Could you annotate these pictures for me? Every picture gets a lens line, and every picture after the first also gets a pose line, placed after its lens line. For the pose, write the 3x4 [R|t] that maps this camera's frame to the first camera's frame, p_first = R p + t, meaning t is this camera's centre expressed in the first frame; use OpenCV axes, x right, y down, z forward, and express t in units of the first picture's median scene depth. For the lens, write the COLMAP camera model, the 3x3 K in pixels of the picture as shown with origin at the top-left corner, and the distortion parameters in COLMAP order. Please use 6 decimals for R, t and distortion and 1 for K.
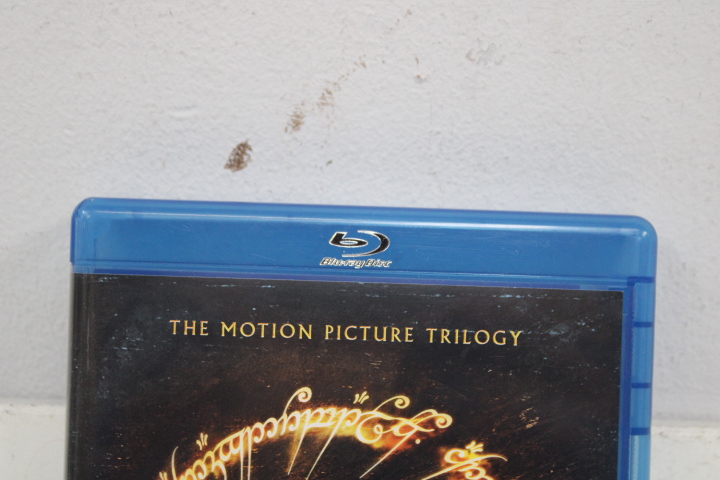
lens RADIAL K [[1584.0, 0, 363.1], [0, 1584.0, 233.8], [0, 0, 1]] dist [0.054411, 0.000000]
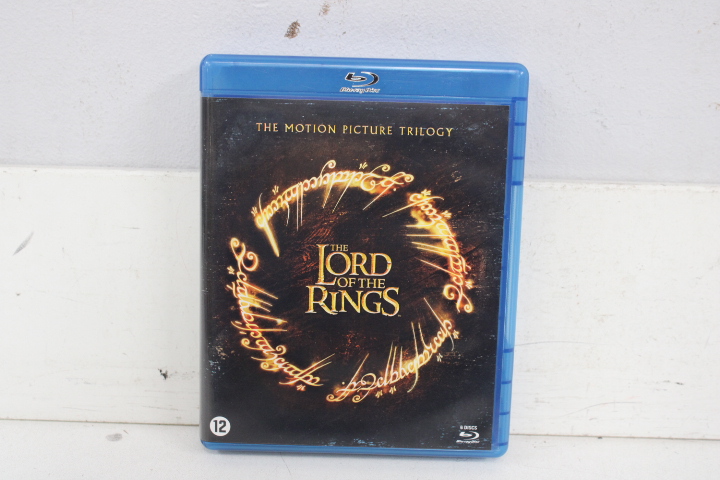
lens RADIAL K [[1024.9, 0, 362.6], [0, 1024.9, 238.8], [0, 0, 1]] dist [-0.038793, 0.000000]
pose [[0.999985, -0.005328, -0.000827, -0.001384], [0.005392, 0.987794, 0.155673, 0.004087], [-0.000013, -0.155675, 0.987808, -0.163403]]
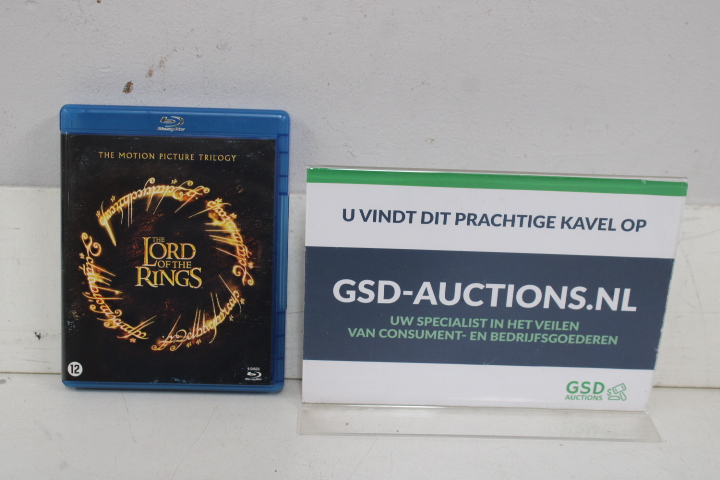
lens RADIAL K [[1024.9, 0, 354.6], [0, 1024.9, 239.2], [0, 0, 1]] dist [-0.038793, 0.000000]
pose [[0.999182, -0.008633, 0.039497, 0.224835], [0.004499, 0.994610, 0.103586, 0.025310], [-0.040178, -0.103324, 0.993836, -0.676090]]
